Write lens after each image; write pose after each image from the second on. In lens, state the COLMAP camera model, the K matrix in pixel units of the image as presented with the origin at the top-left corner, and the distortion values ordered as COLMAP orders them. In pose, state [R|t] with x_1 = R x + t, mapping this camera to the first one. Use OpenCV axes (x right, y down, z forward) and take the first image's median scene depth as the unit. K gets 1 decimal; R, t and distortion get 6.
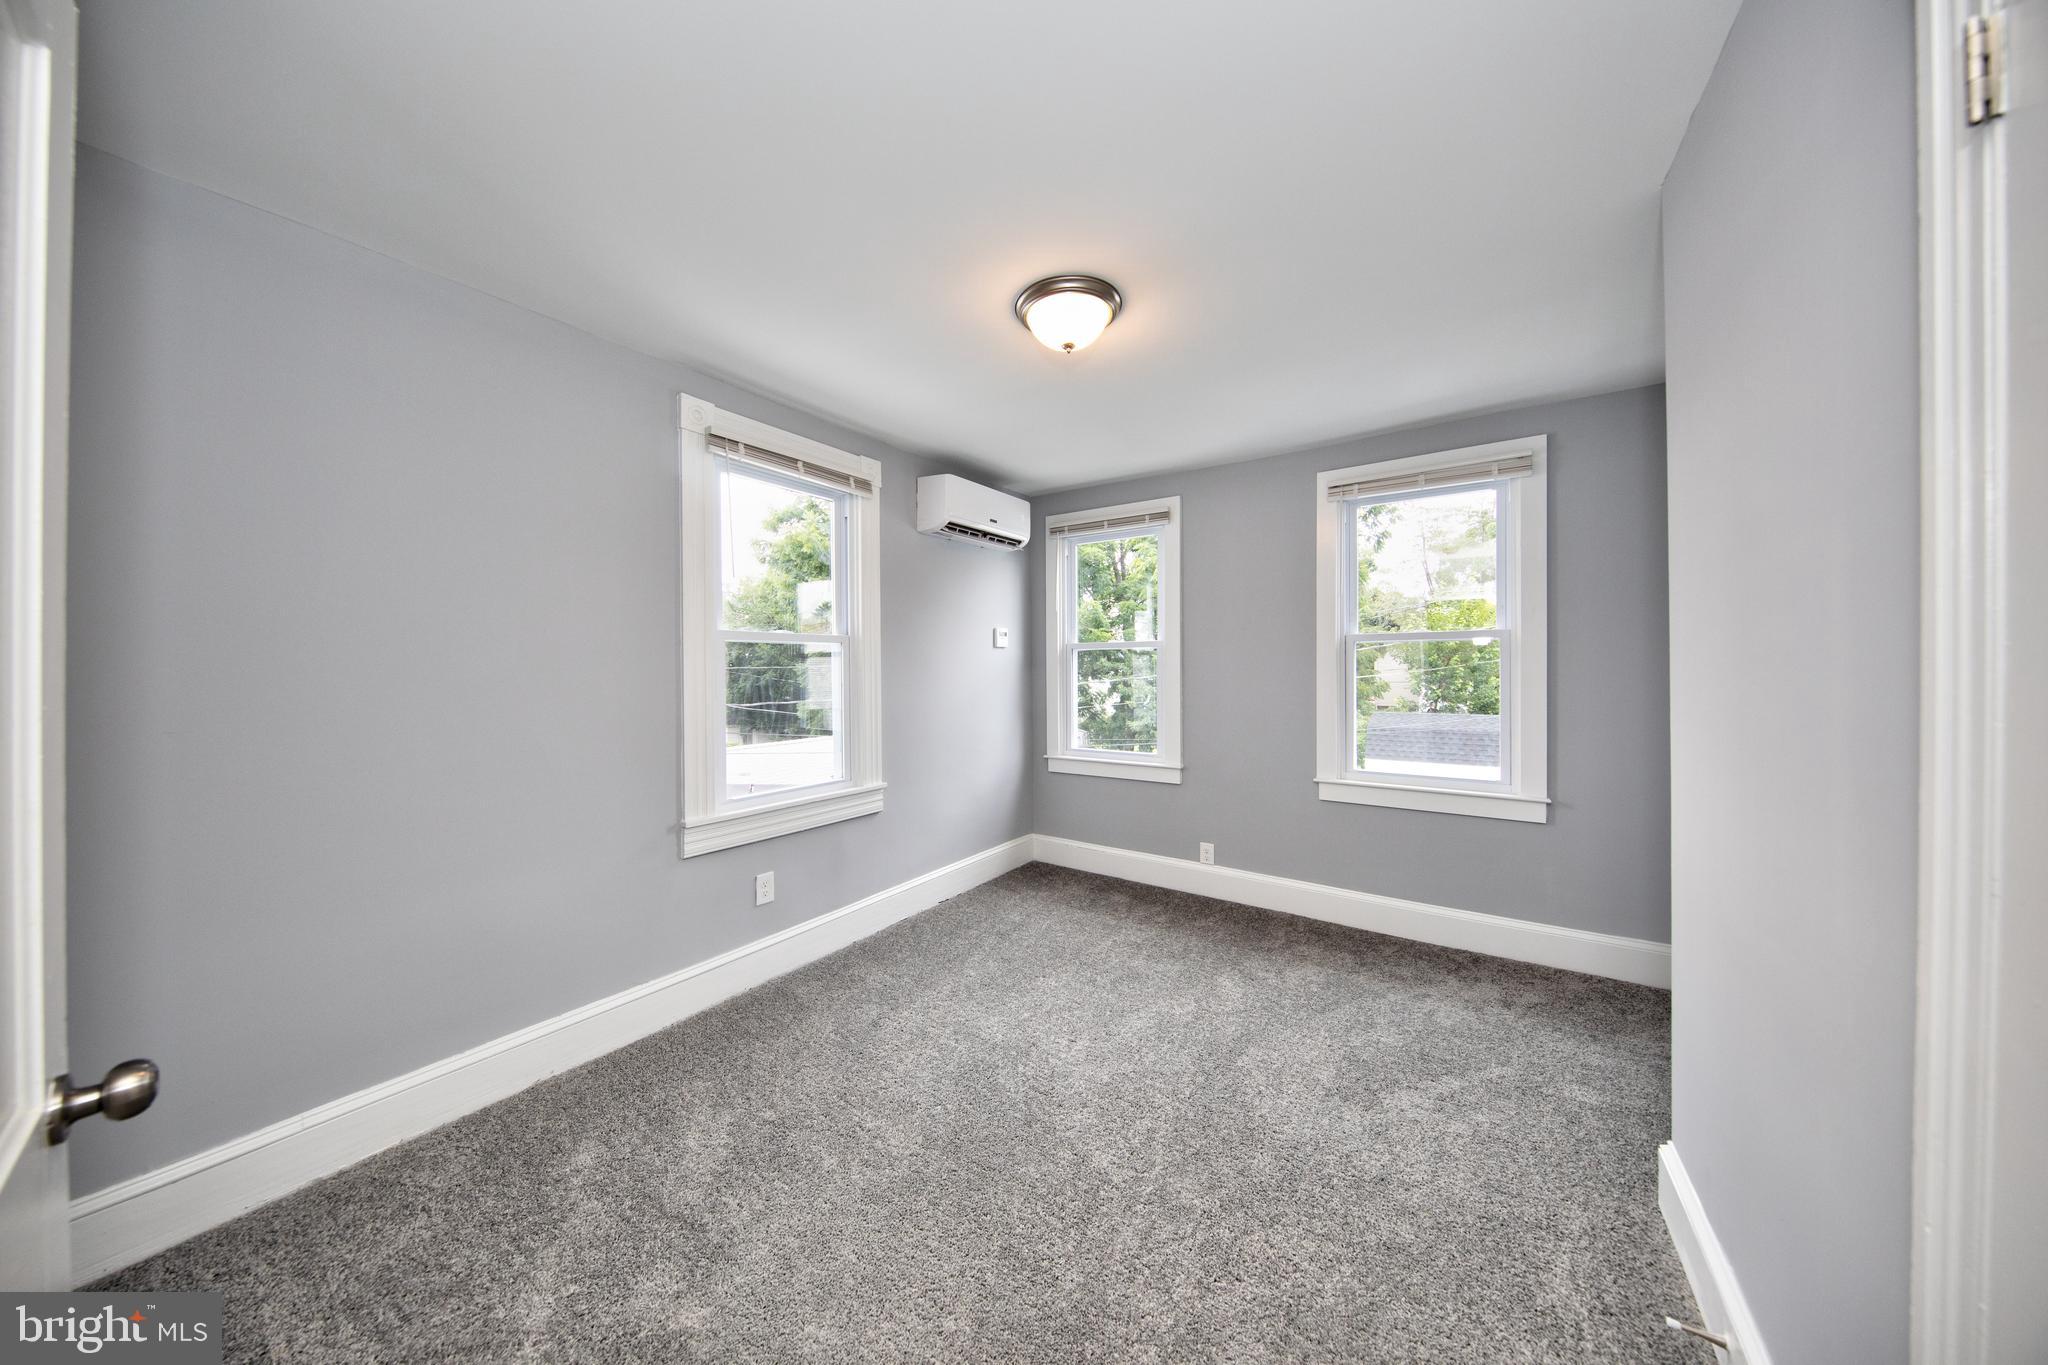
lens RADIAL K [[648.4, 0, 1019.5], [0, 648.4, 672.4], [0, 0, 1]] dist [0.011812, -0.006160]
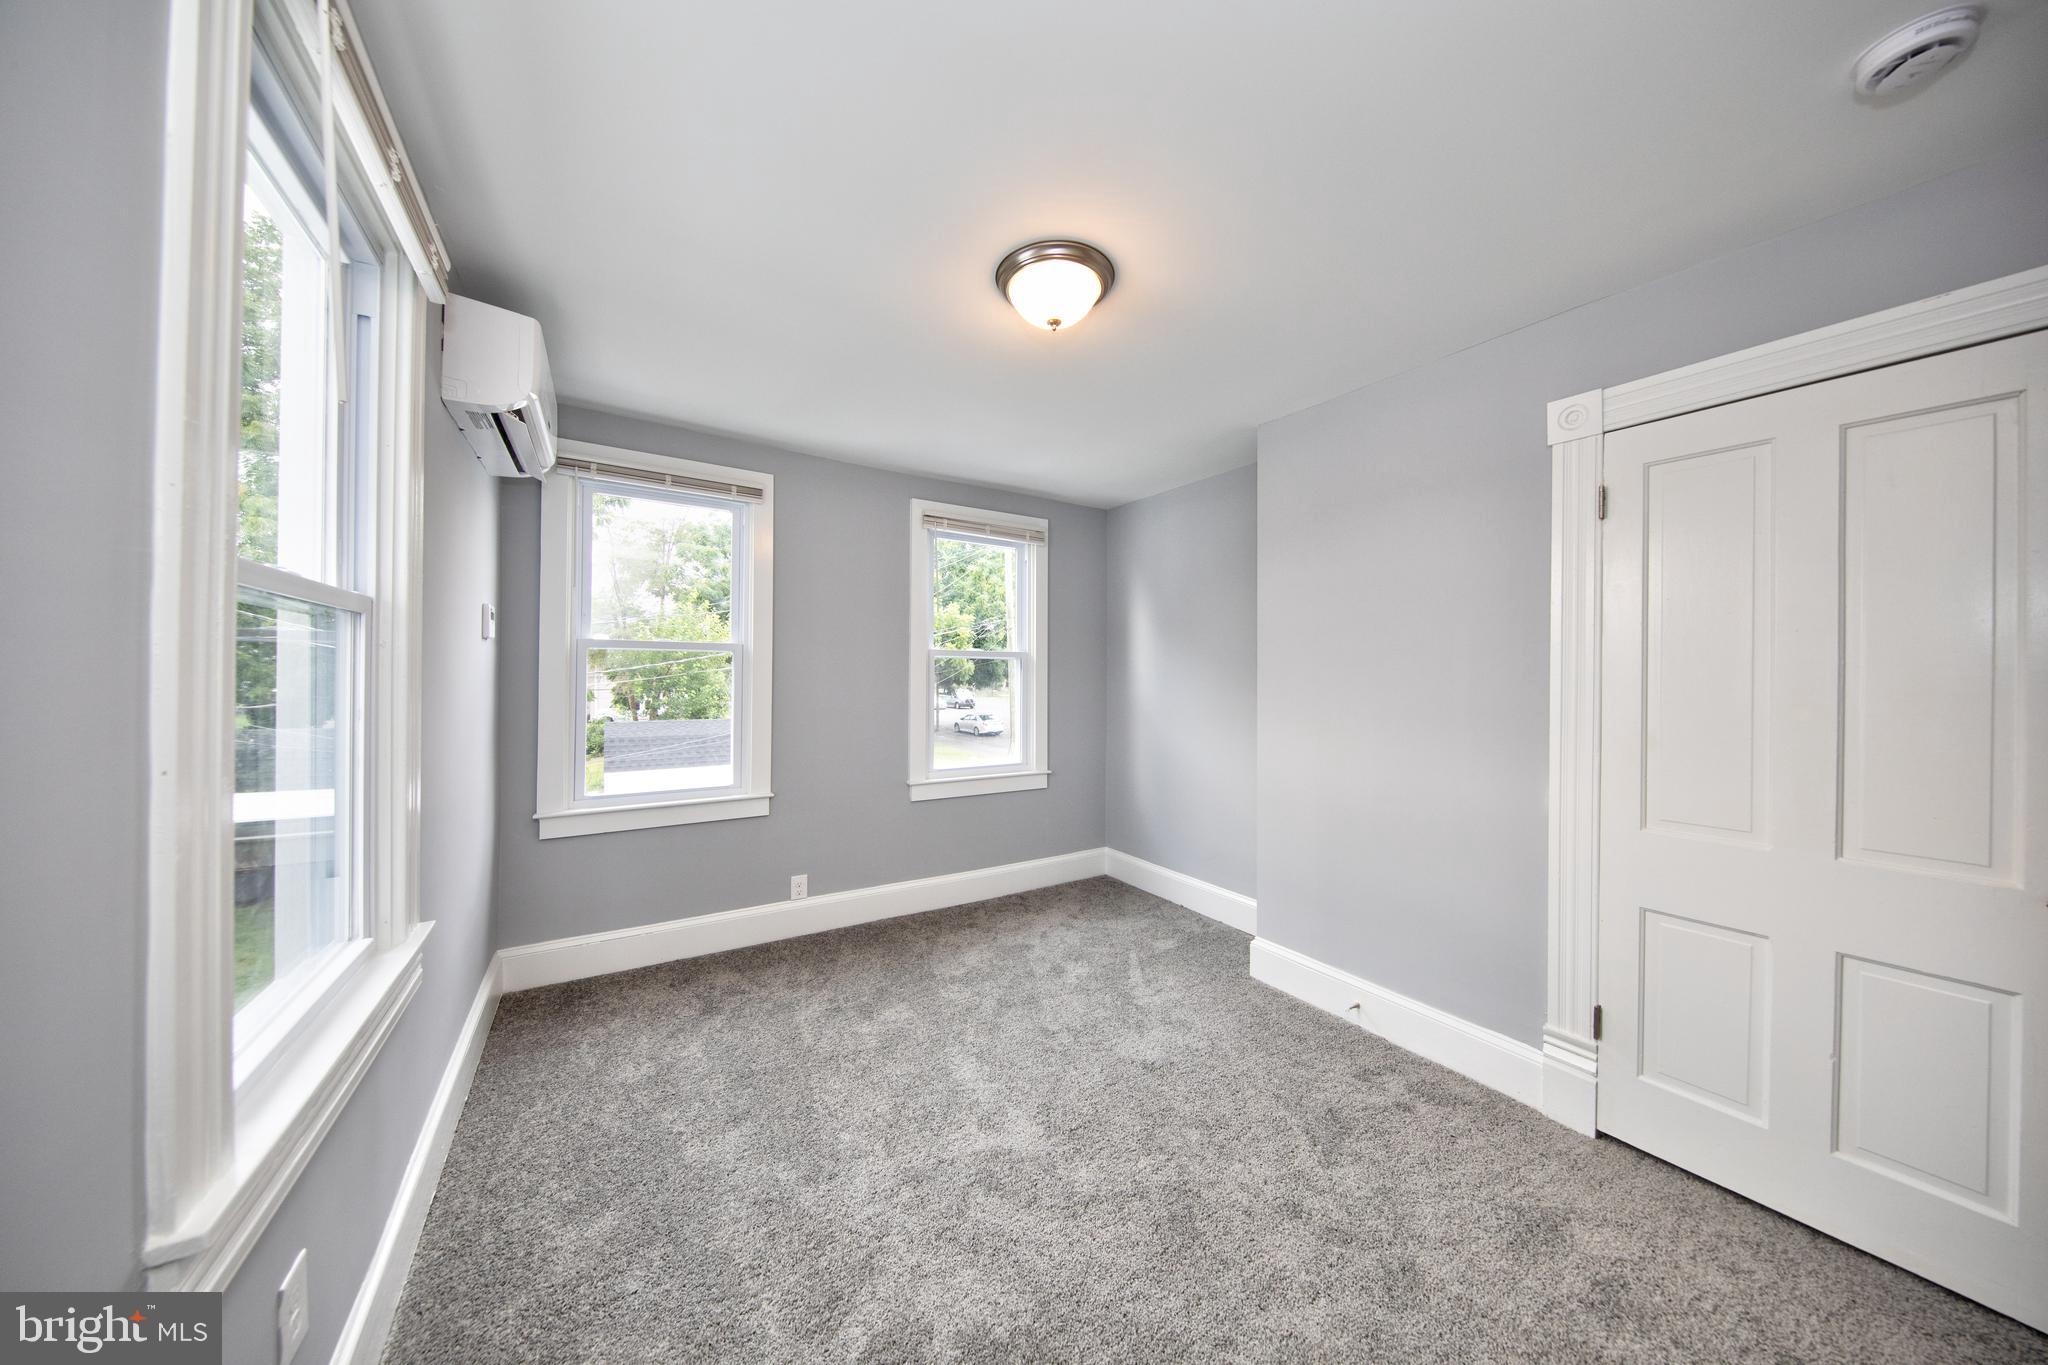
lens RADIAL K [[648.4, 0, 1019.5], [0, 648.4, 672.4], [0, 0, 1]] dist [0.011812, -0.006160]
pose [[0.386416, 0.015157, 0.922200, -0.478088], [-0.003796, 0.999883, -0.014843, -0.002197], [-0.922317, 0.002235, 0.386428, 0.434653]]
